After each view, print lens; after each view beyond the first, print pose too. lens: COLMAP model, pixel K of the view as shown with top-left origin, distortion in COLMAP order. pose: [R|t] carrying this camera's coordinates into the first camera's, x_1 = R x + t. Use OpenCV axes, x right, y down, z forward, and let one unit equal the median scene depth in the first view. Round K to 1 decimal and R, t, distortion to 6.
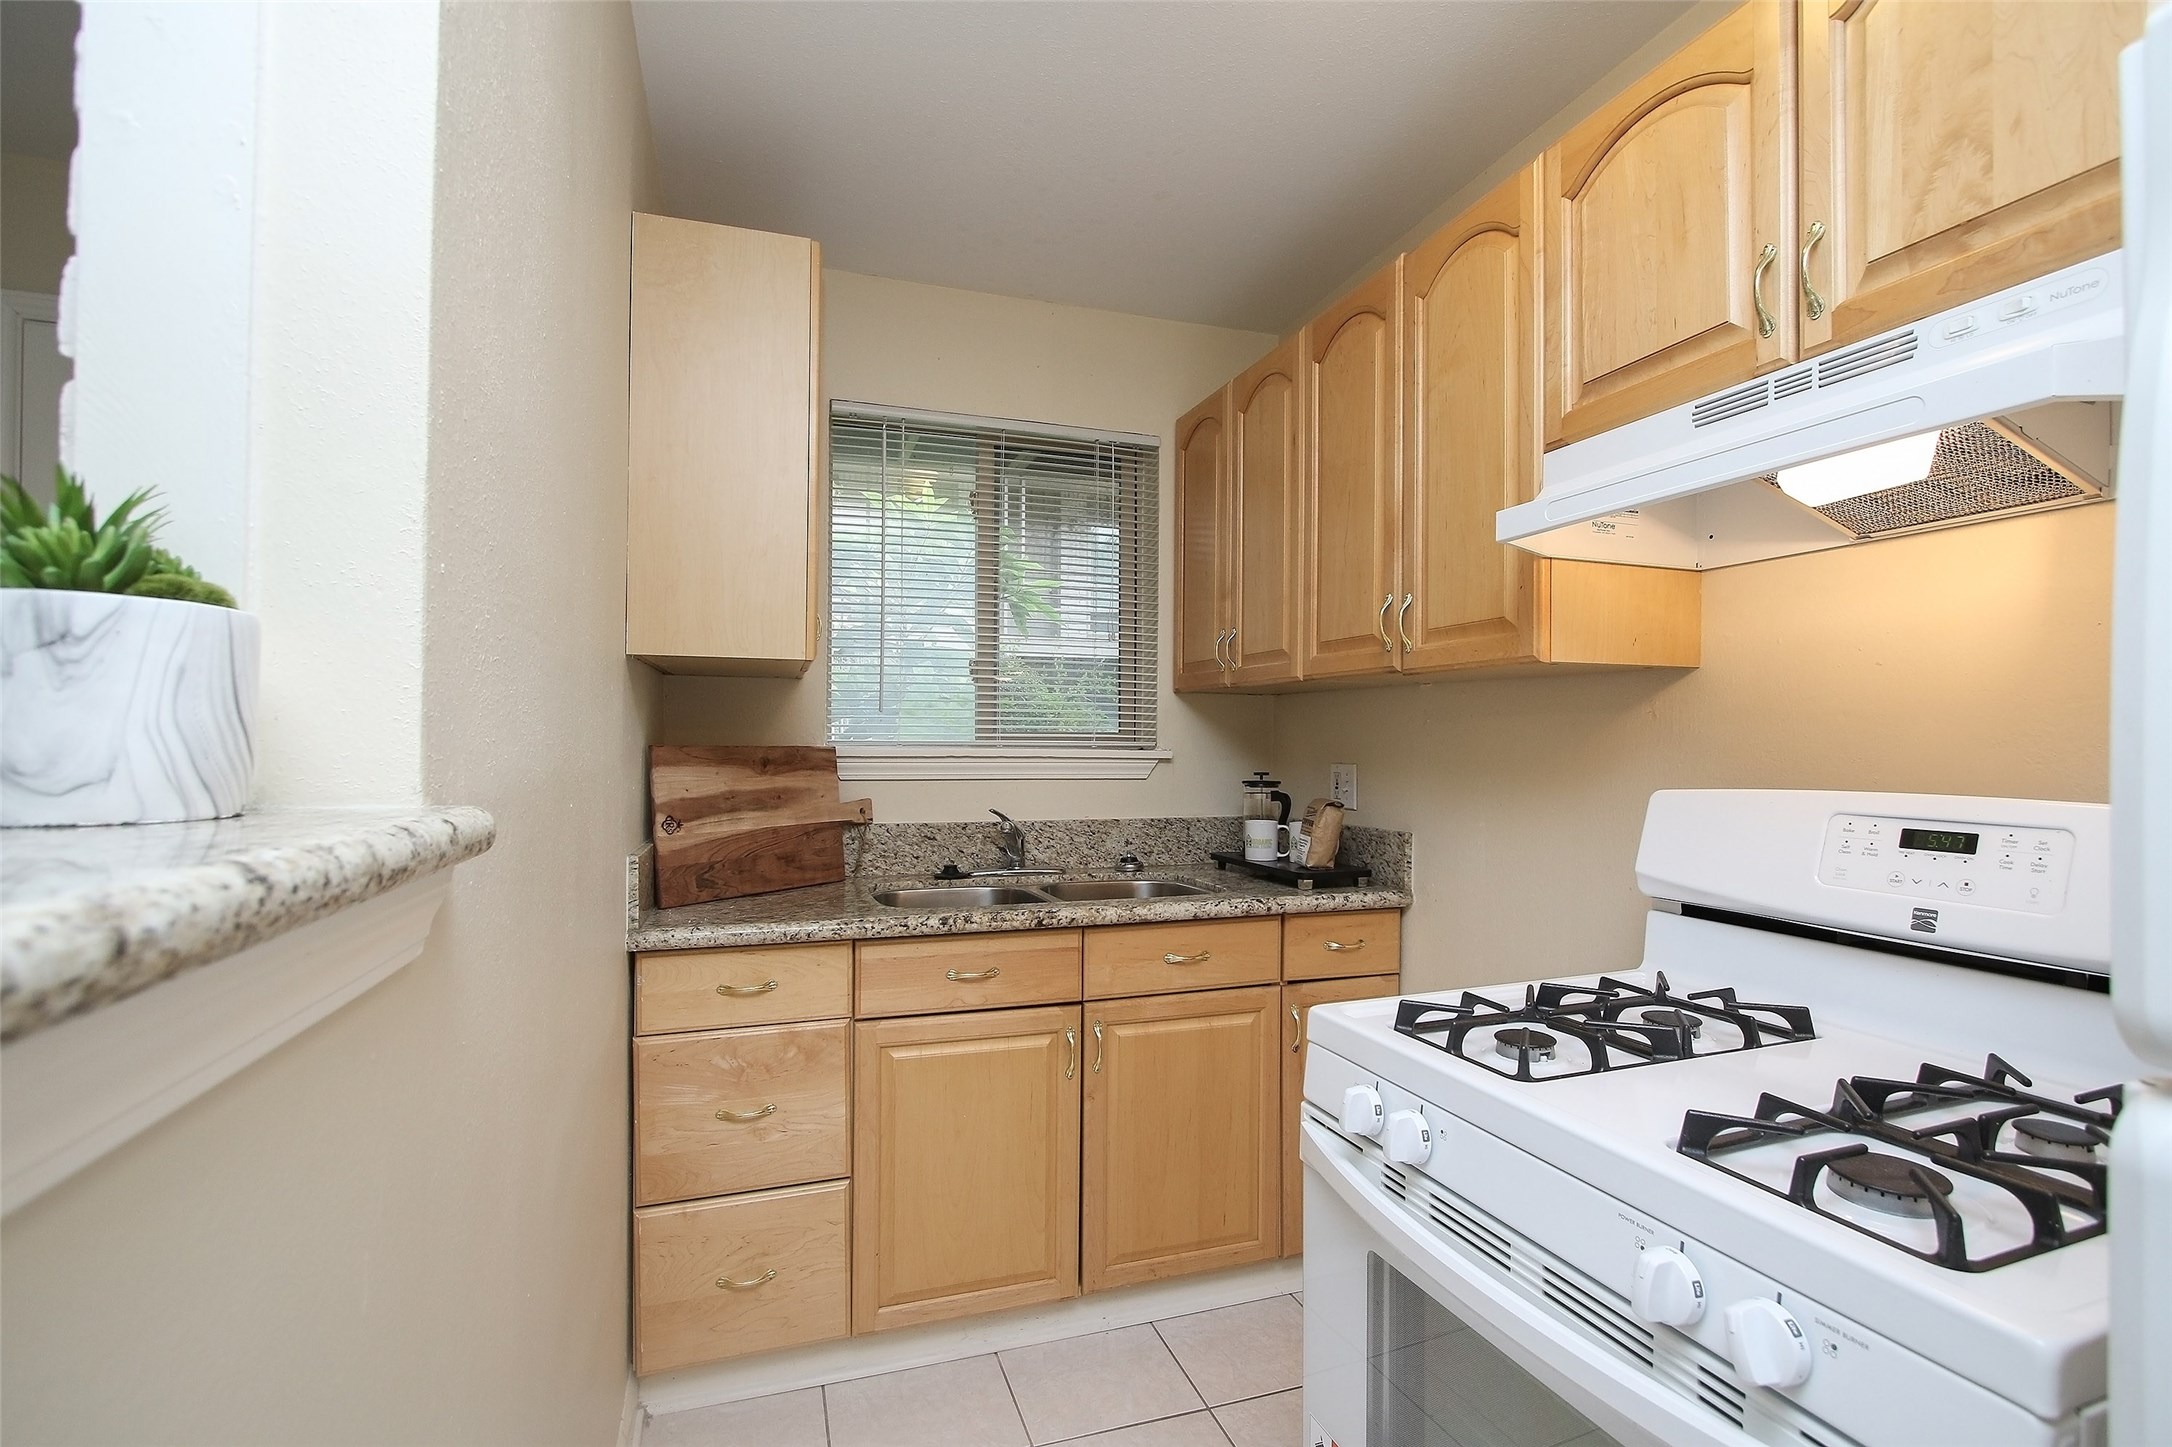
lens RADIAL K [[998.0, 0, 1099.6], [0, 998.0, 732.2], [0, 0, 1]] dist [-0.019933, 0.004415]
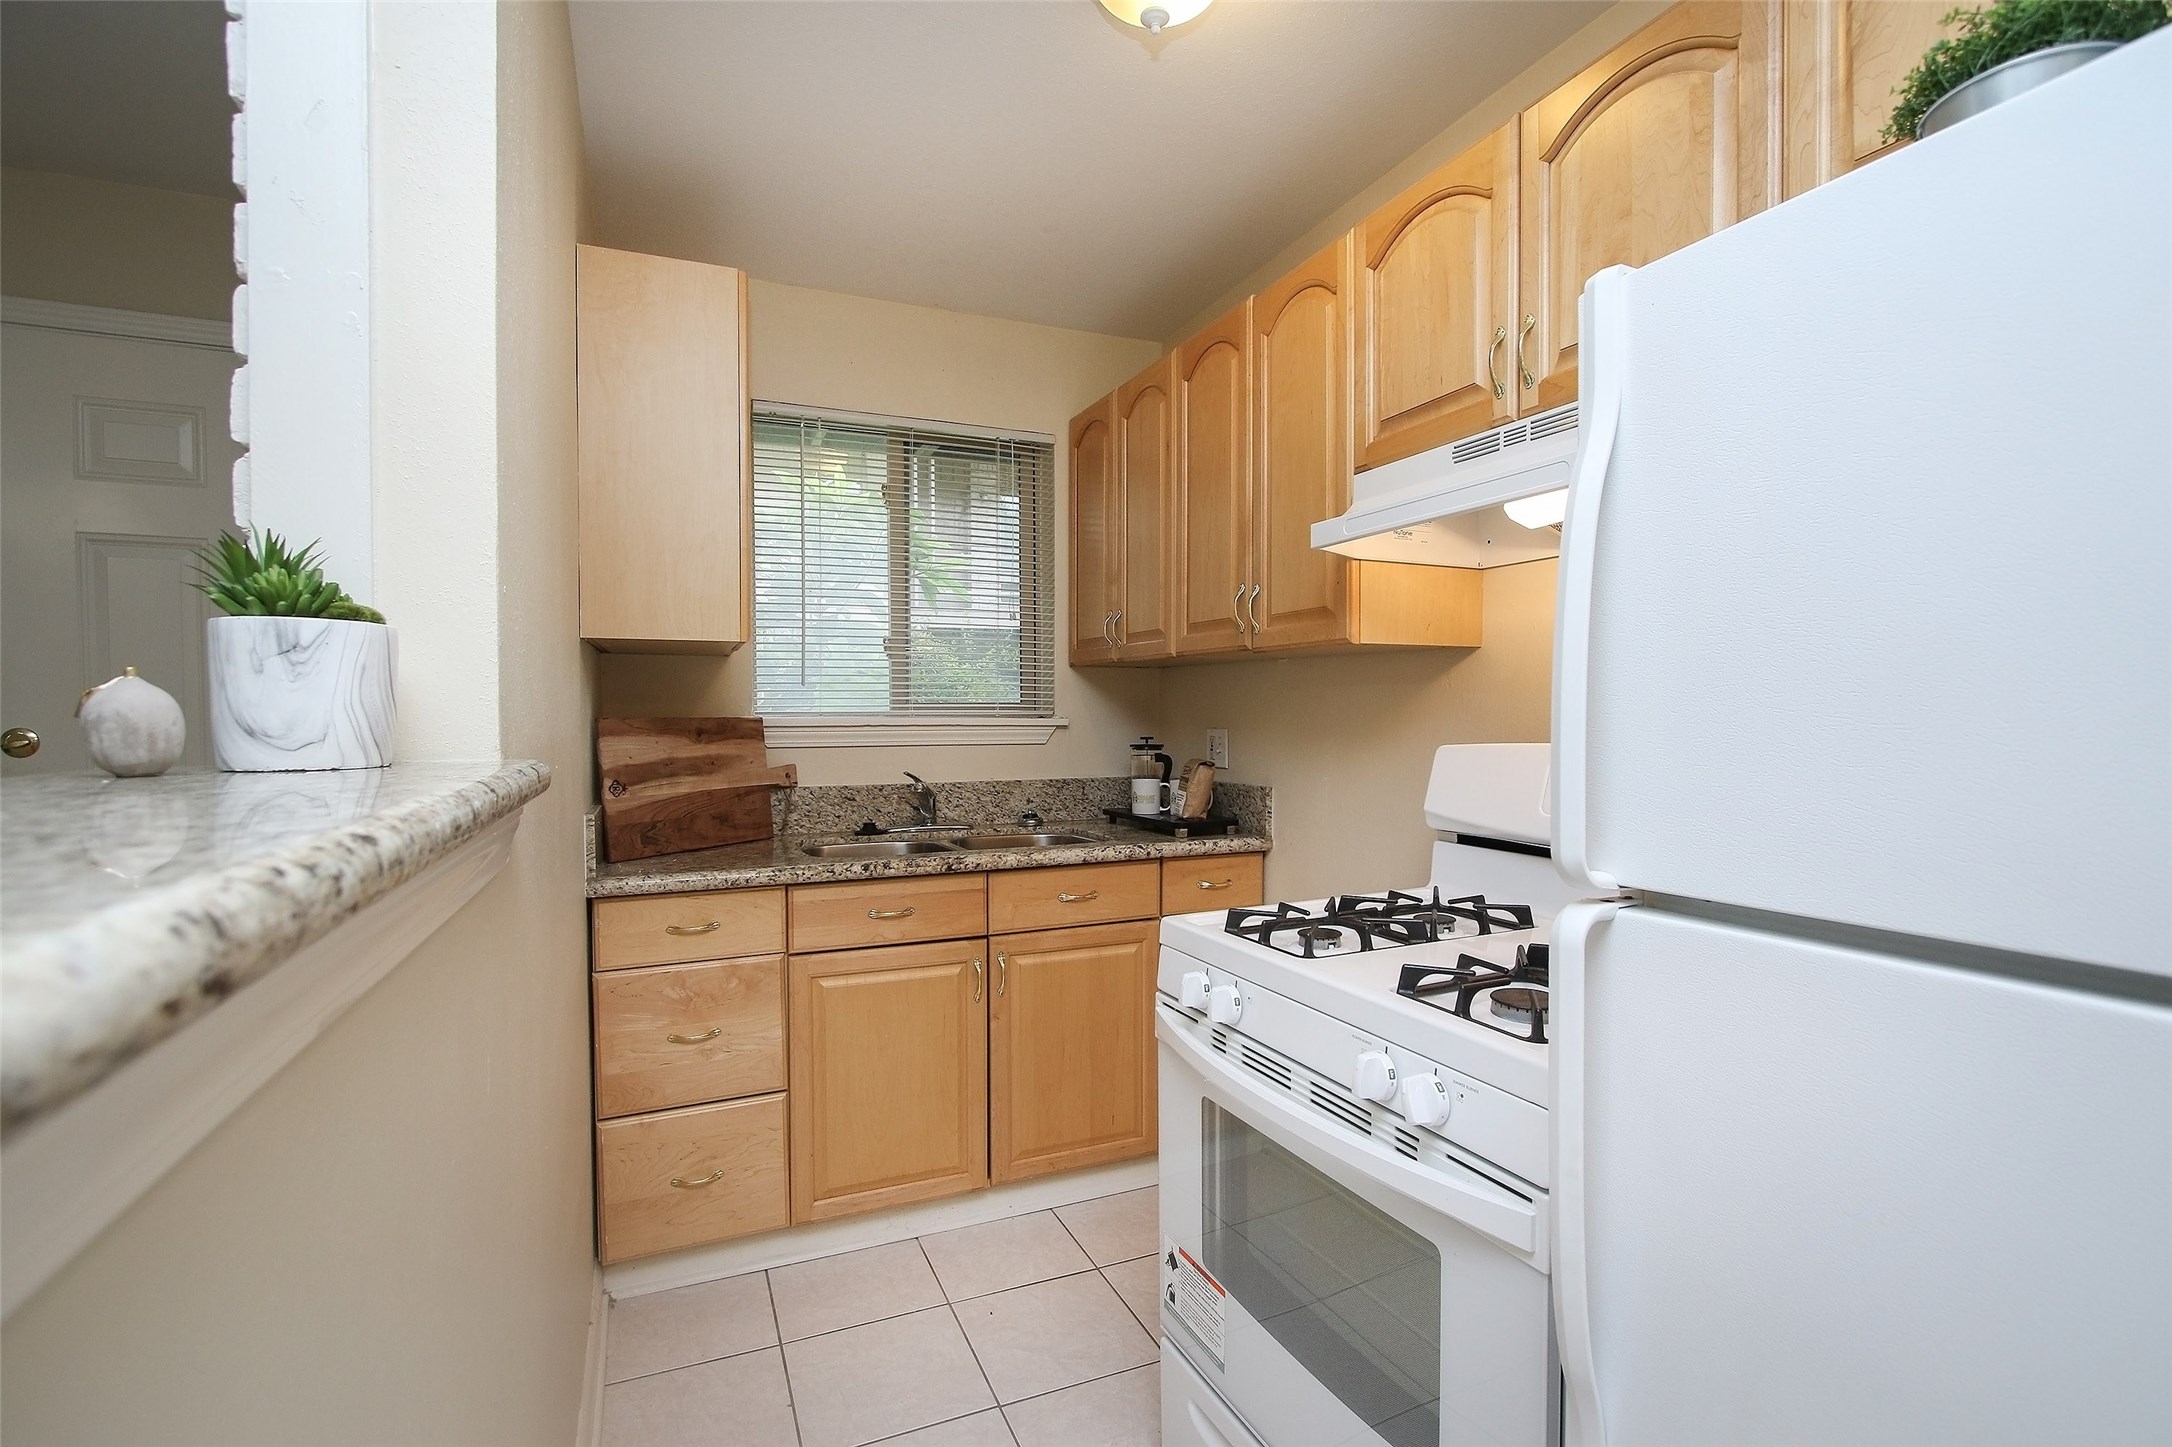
lens RADIAL K [[998.0, 0, 1095.1], [0, 998.0, 734.4], [0, 0, 1]] dist [-0.019933, 0.004415]
pose [[0.996589, -0.010538, 0.081844, 0.017736], [0.007851, 0.999422, 0.033080, -0.000747], [-0.082145, -0.032324, 0.996096, -0.187474]]
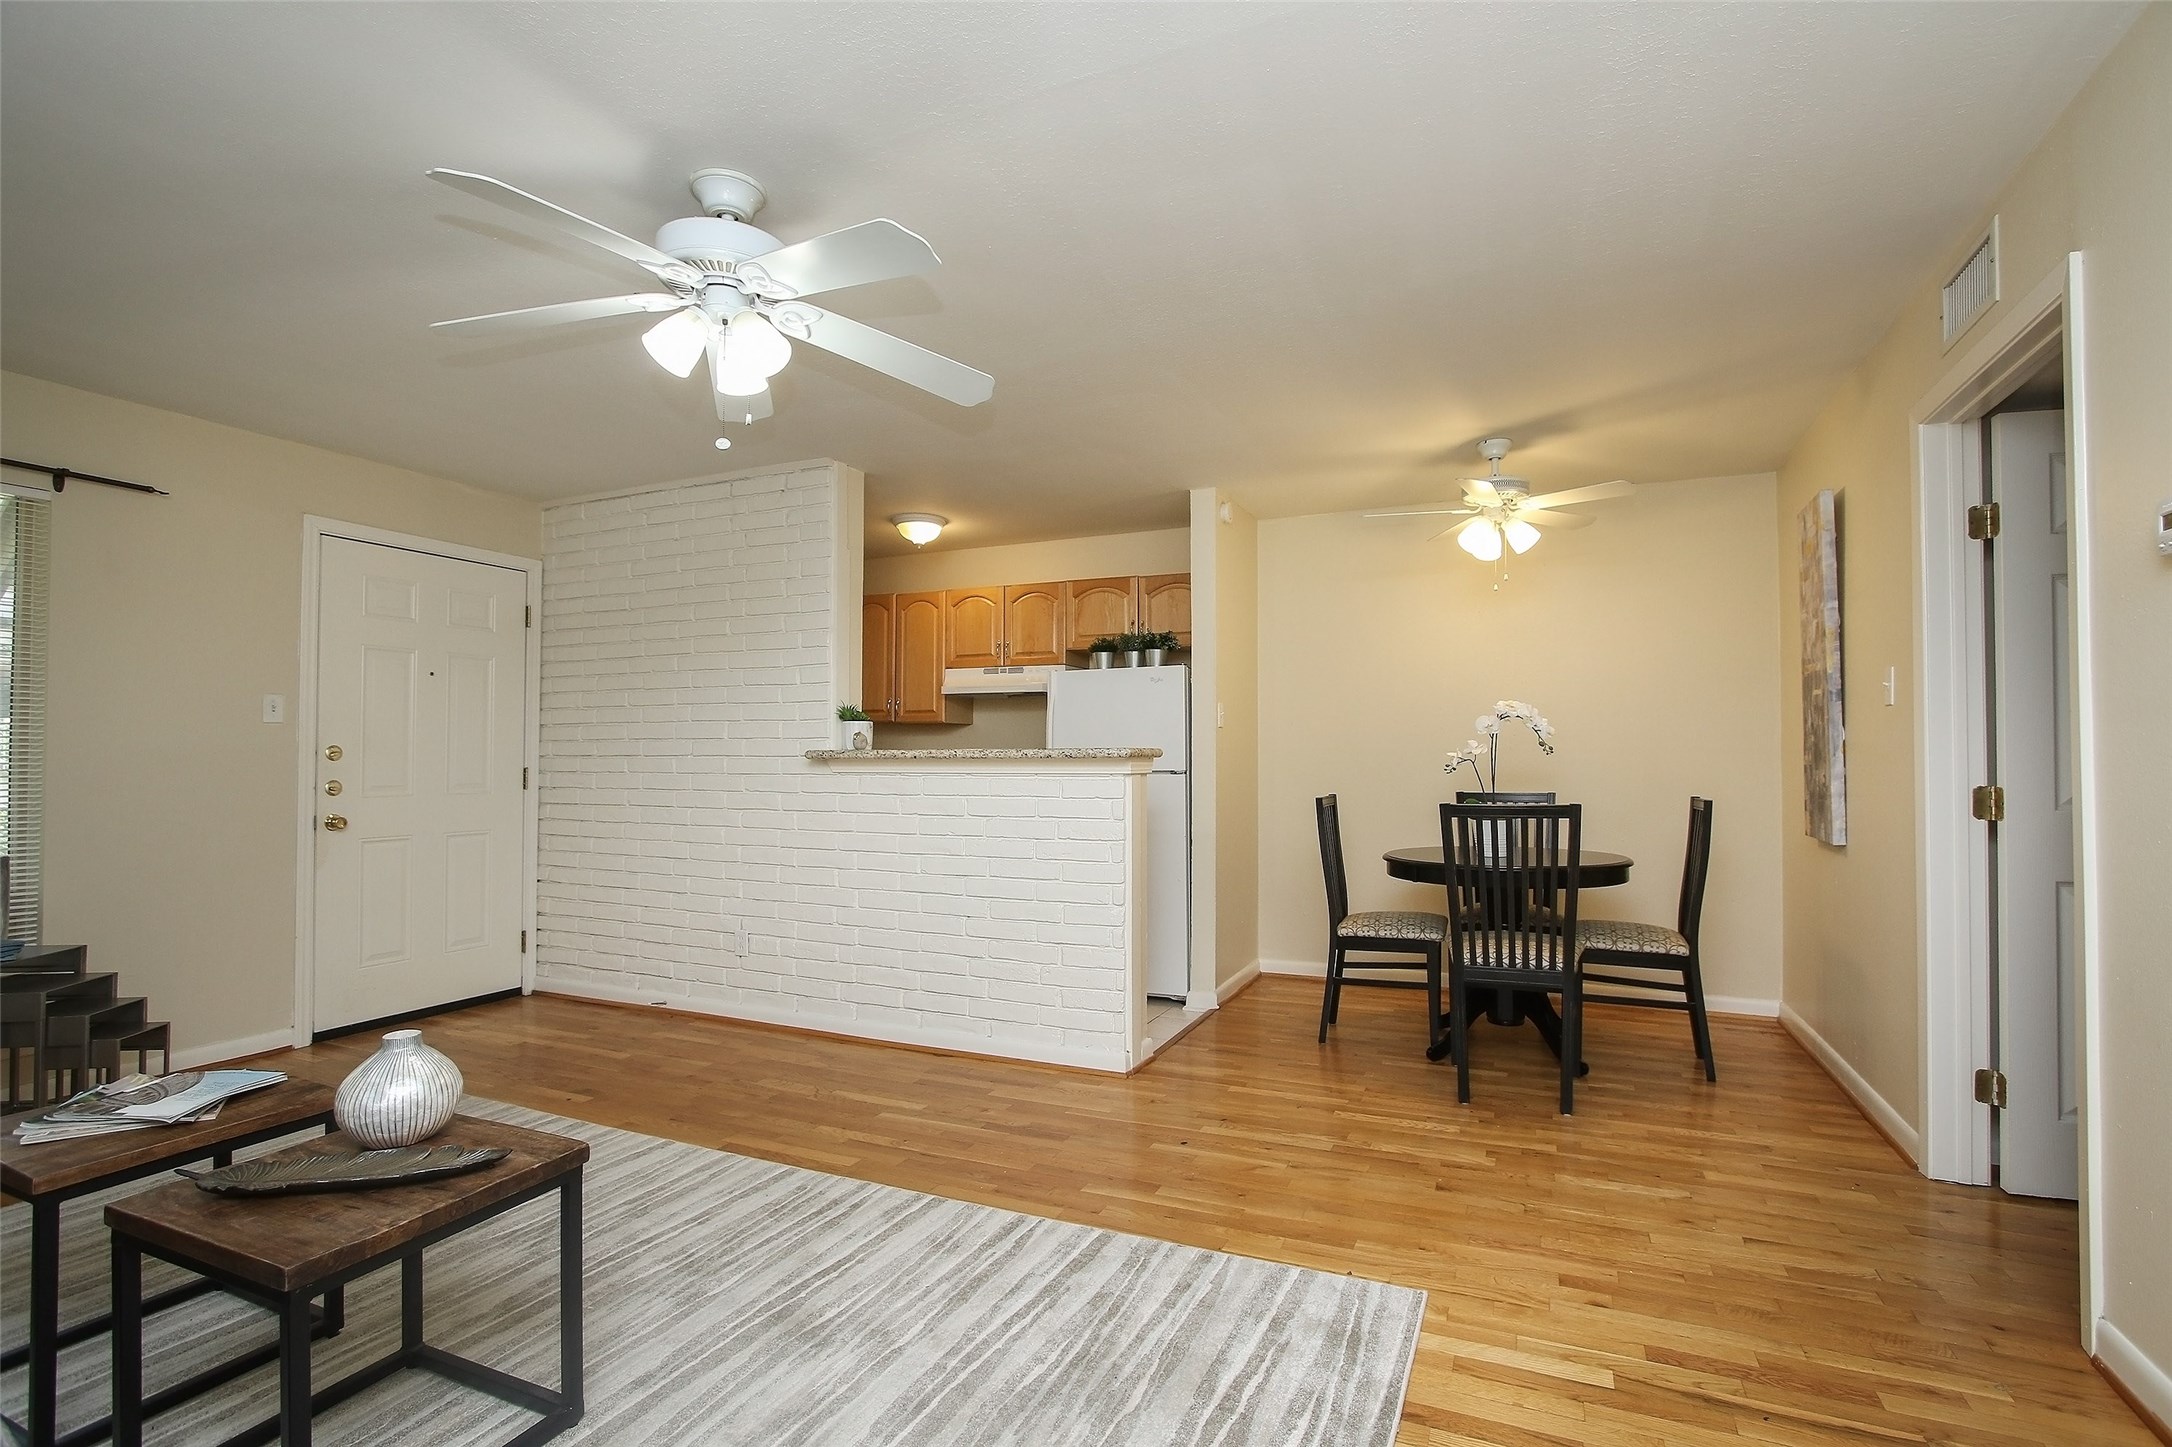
lens RADIAL K [[998.0, 0, 1093.9], [0, 998.0, 735.6], [0, 0, 1]] dist [-0.019933, 0.004415]
pose [[0.682480, 0.028219, 0.730359, -1.683700], [-0.012553, 0.999560, -0.026890, 0.064807], [-0.730796, 0.009184, 0.682534, -1.755281]]
